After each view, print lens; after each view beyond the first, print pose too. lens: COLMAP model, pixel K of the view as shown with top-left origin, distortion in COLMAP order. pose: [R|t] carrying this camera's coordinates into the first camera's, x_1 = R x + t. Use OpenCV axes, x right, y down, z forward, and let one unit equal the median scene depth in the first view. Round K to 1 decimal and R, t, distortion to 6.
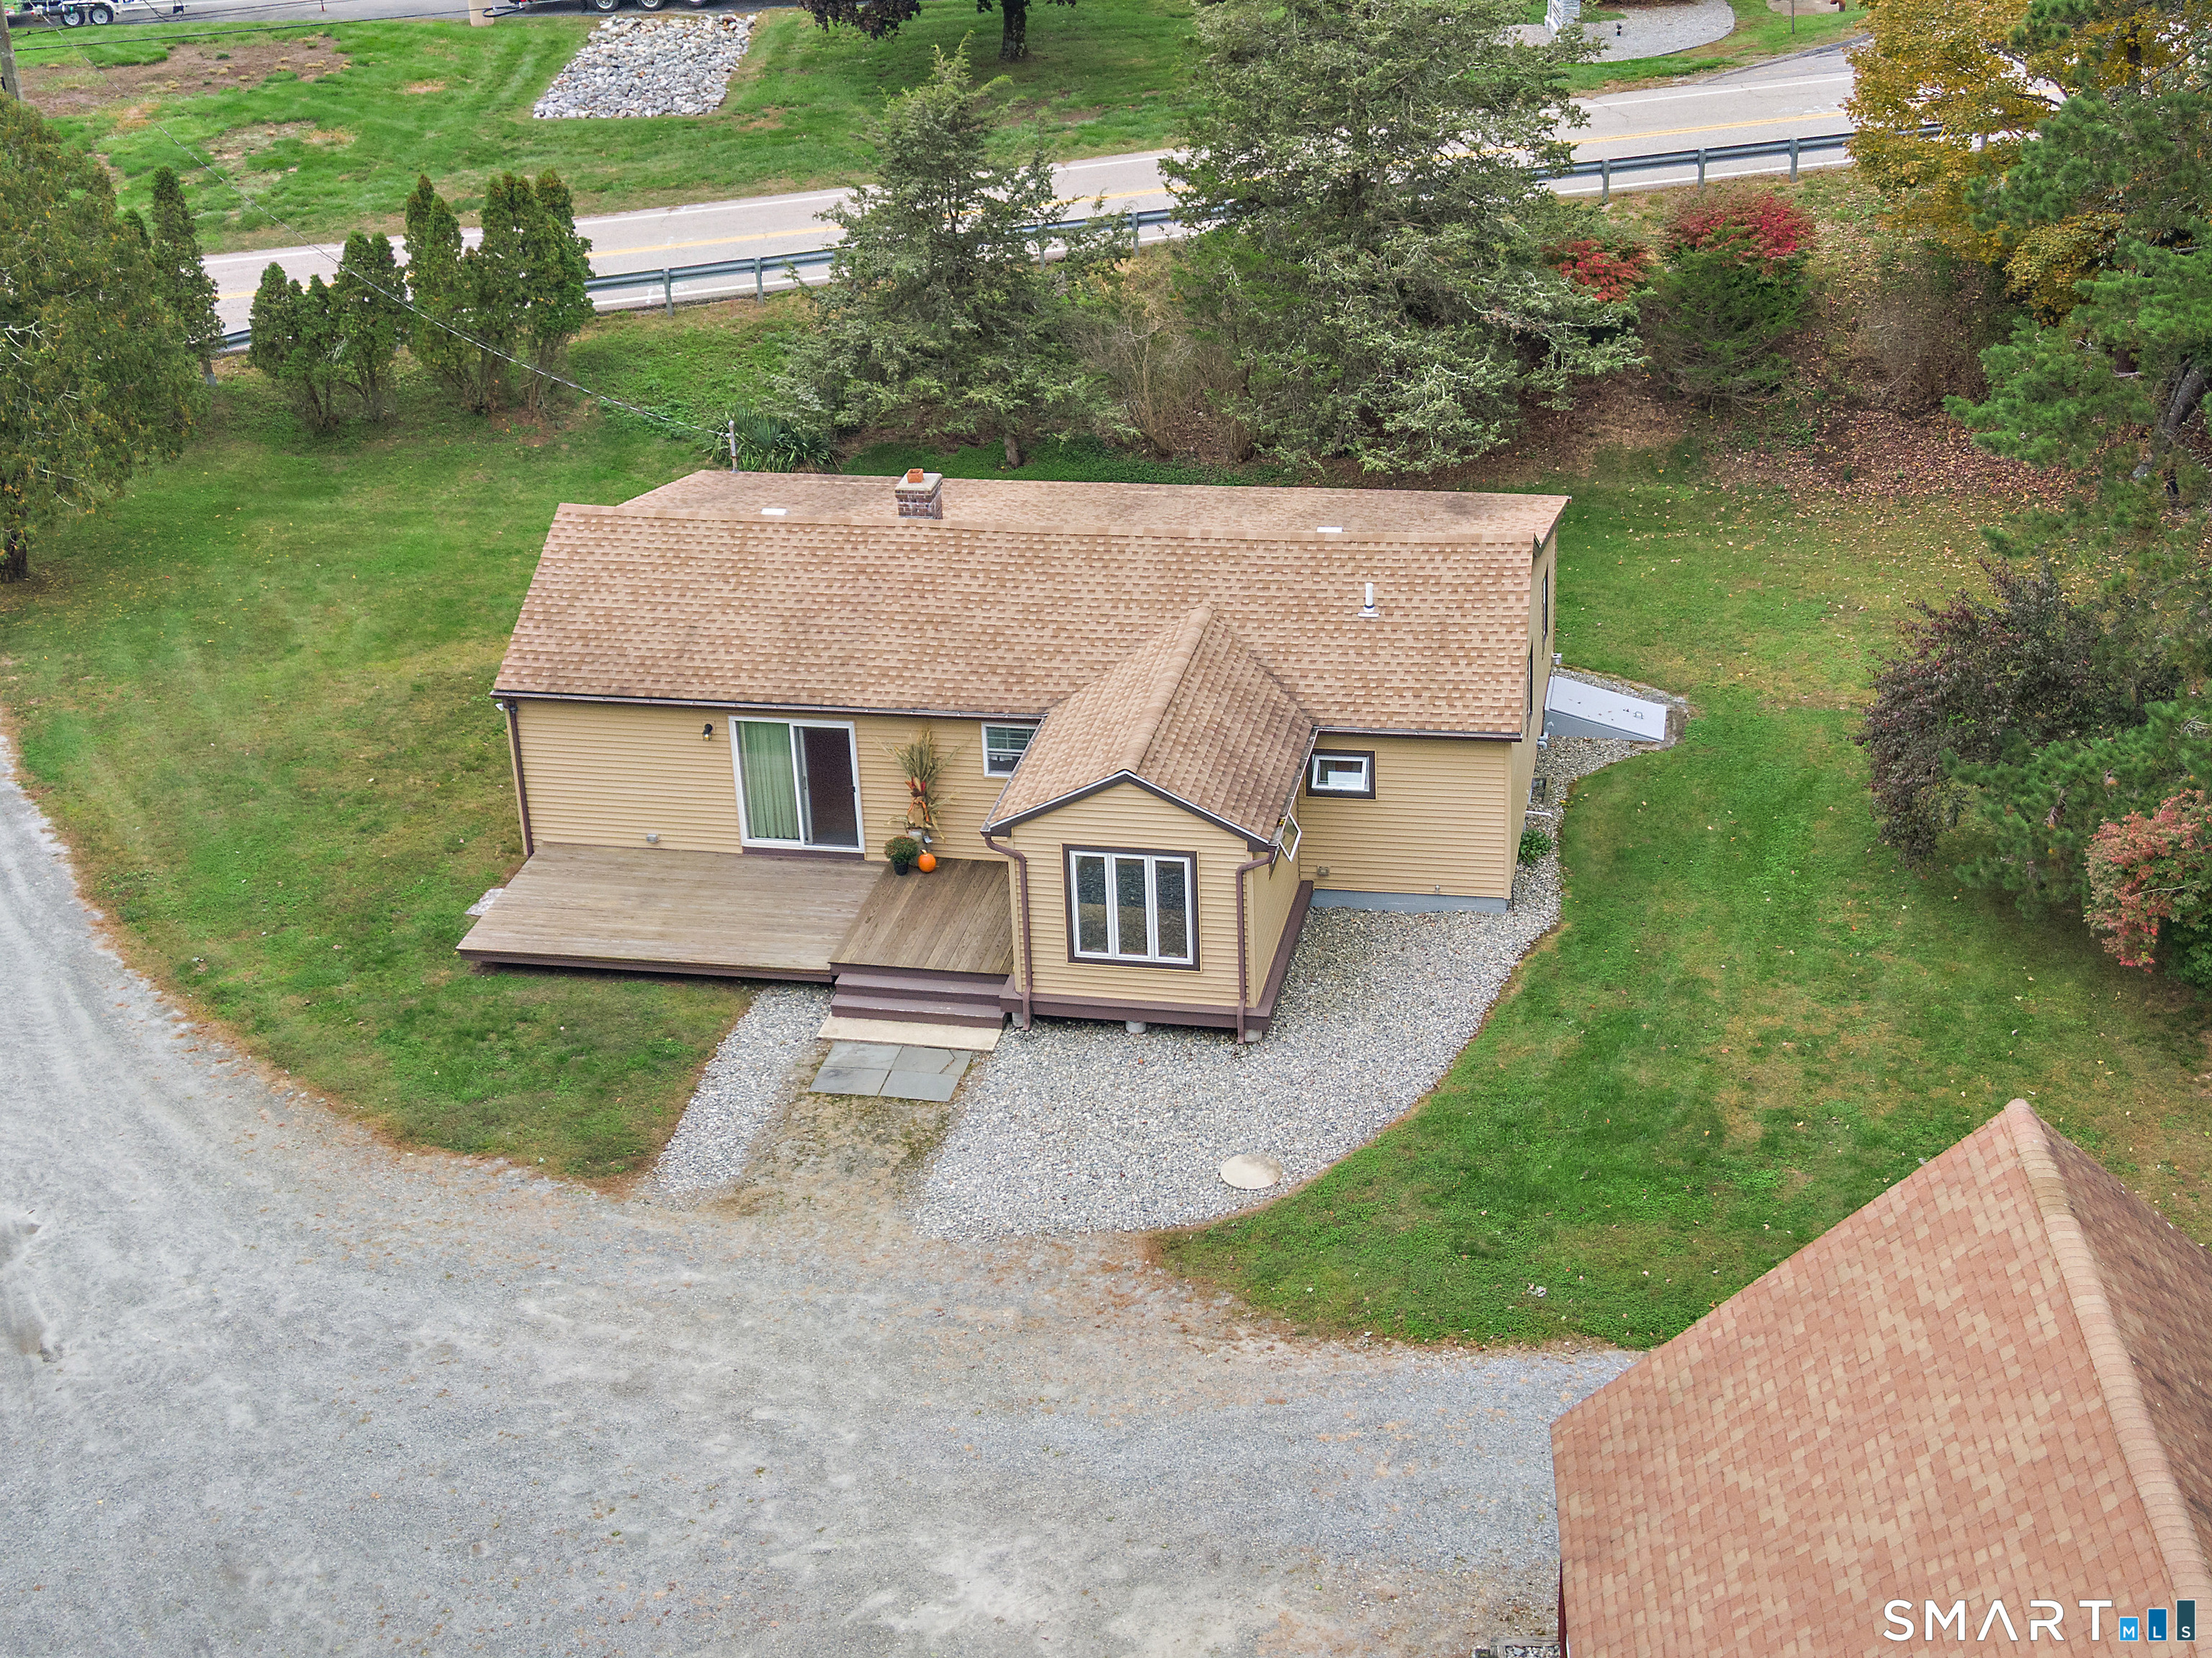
lens RADIAL K [[3103.1, 0, 1106.0], [0, 3103.1, 829.0], [0, 0, 1]] dist [0.024053, -0.034168]
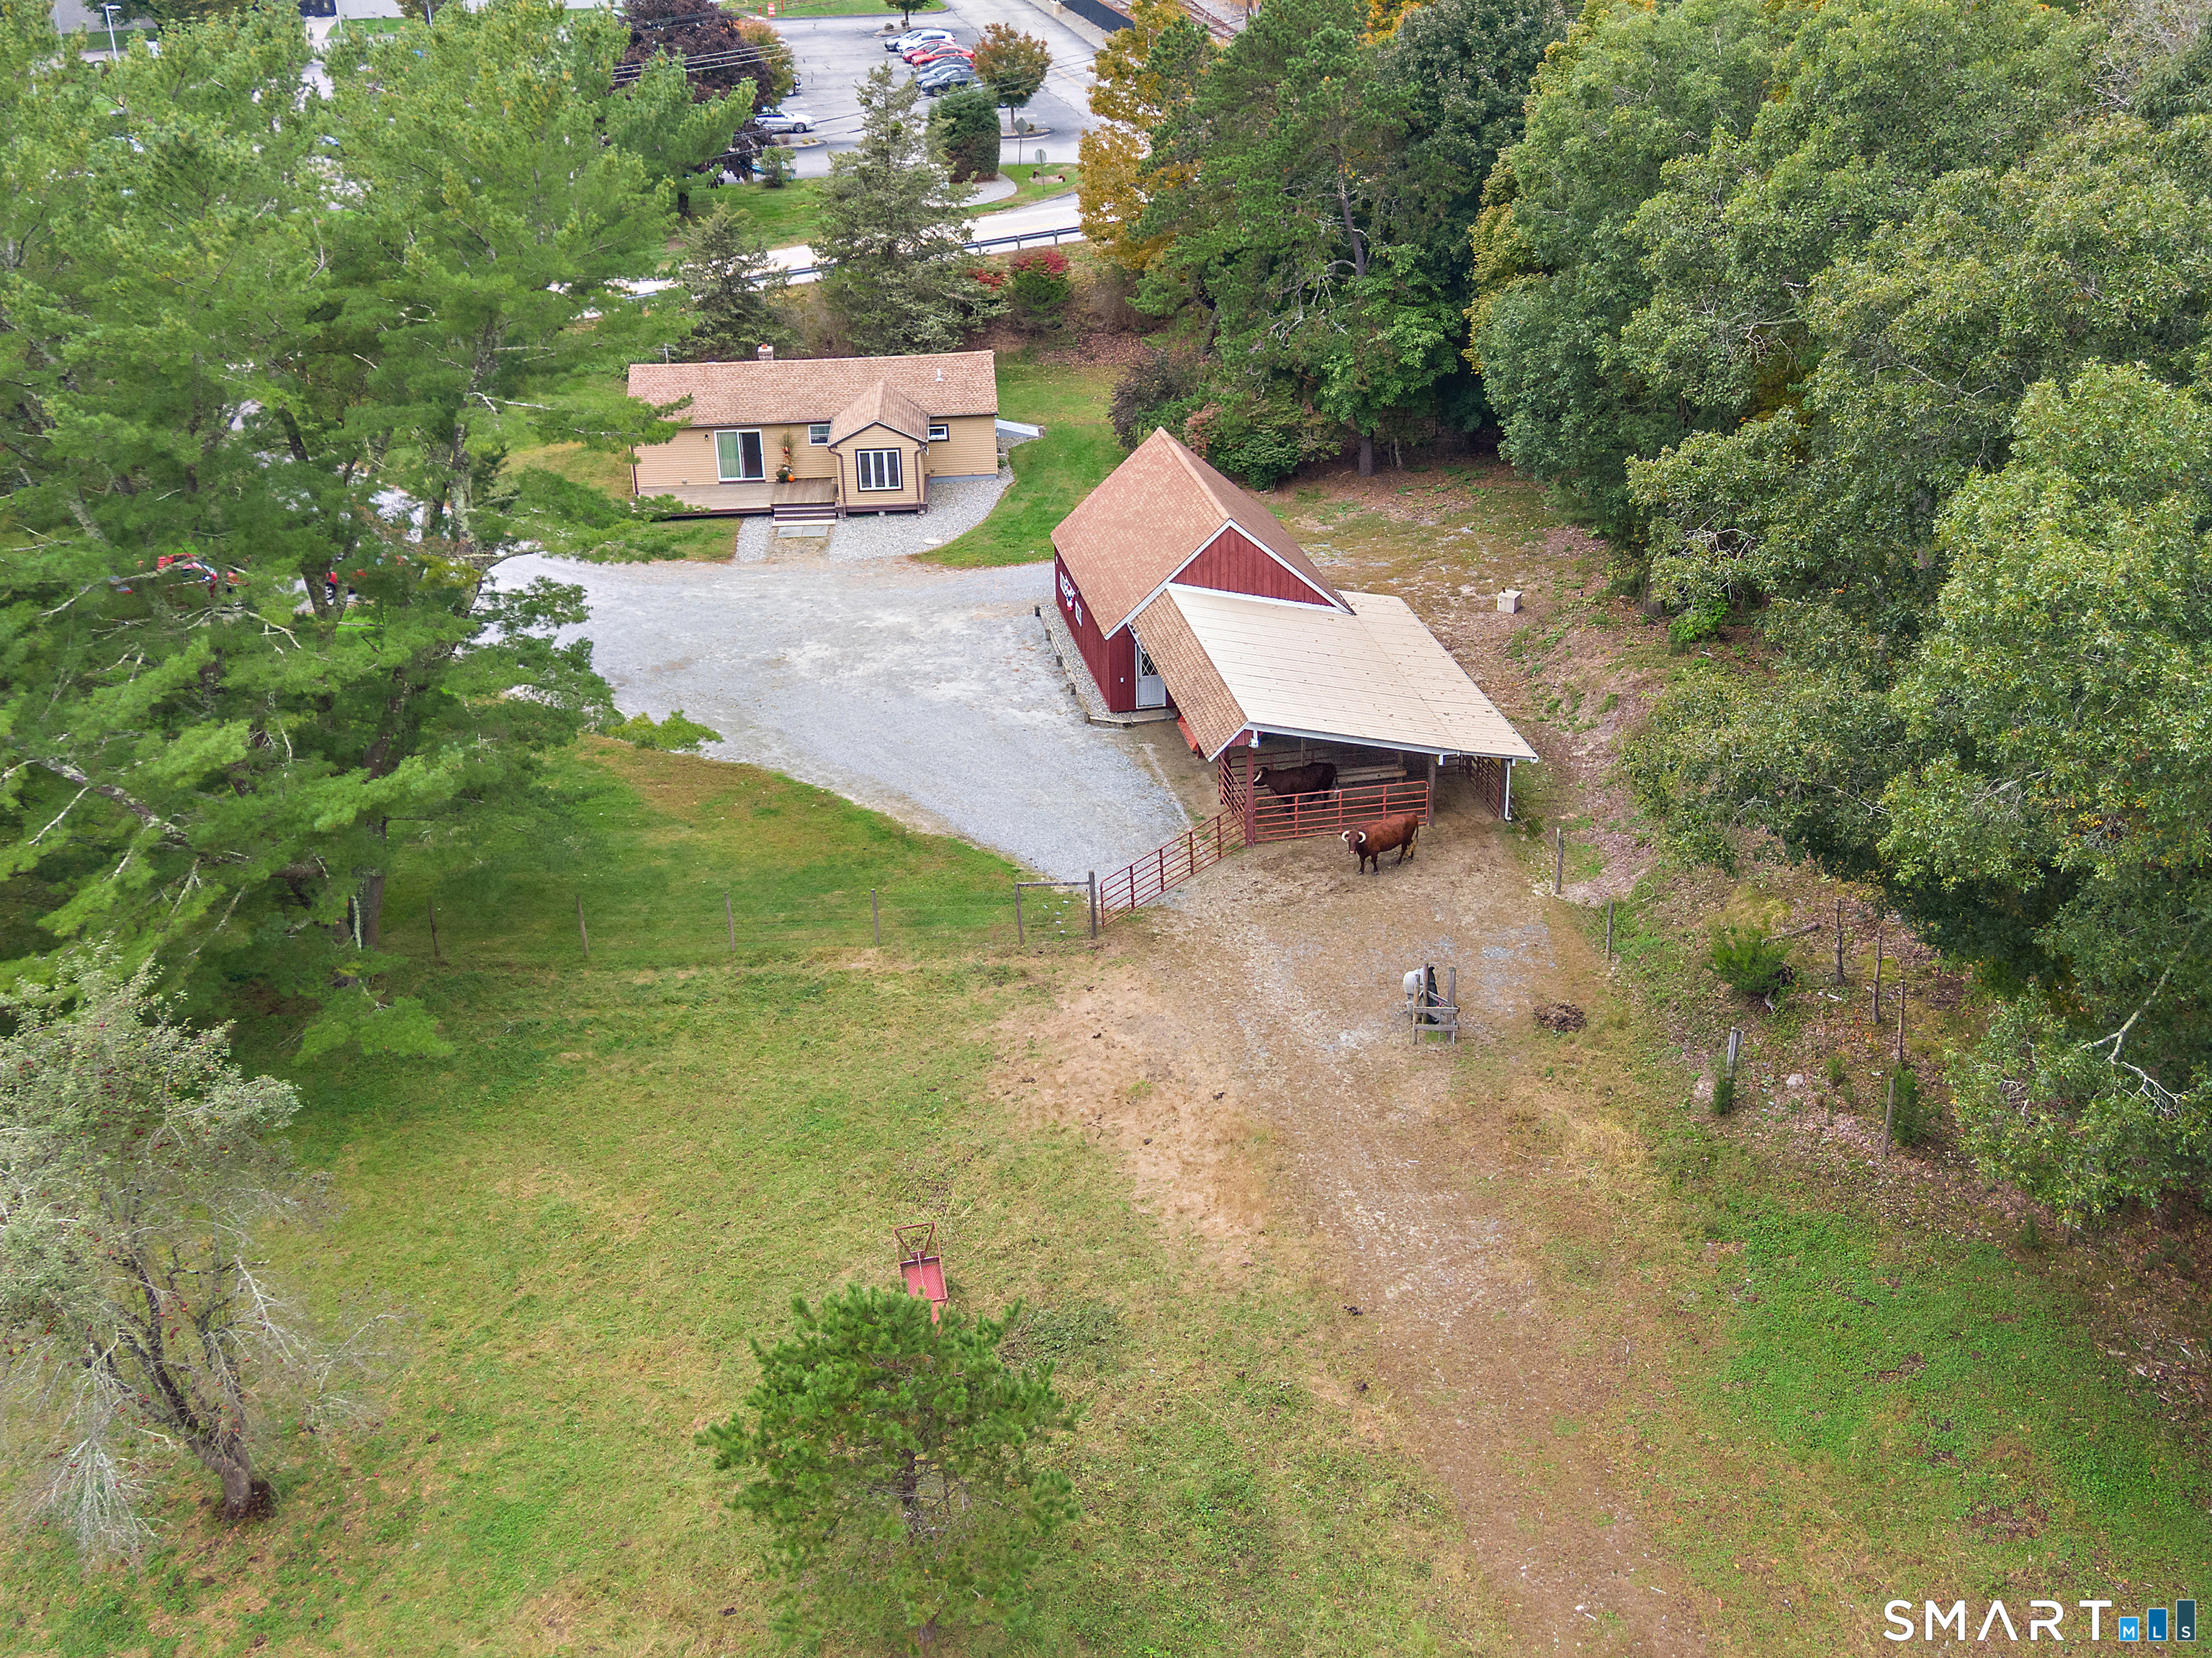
lens RADIAL K [[2384.2, 0, 1106.0], [0, 2384.2, 829.0], [0, 0, 1]] dist [-0.000338, -0.007497]
pose [[0.966491, -0.093591, 0.239030, -0.340246], [0.096141, 0.995367, 0.000995, 0.365131], [-0.238016, 0.022018, 0.971012, -1.195385]]
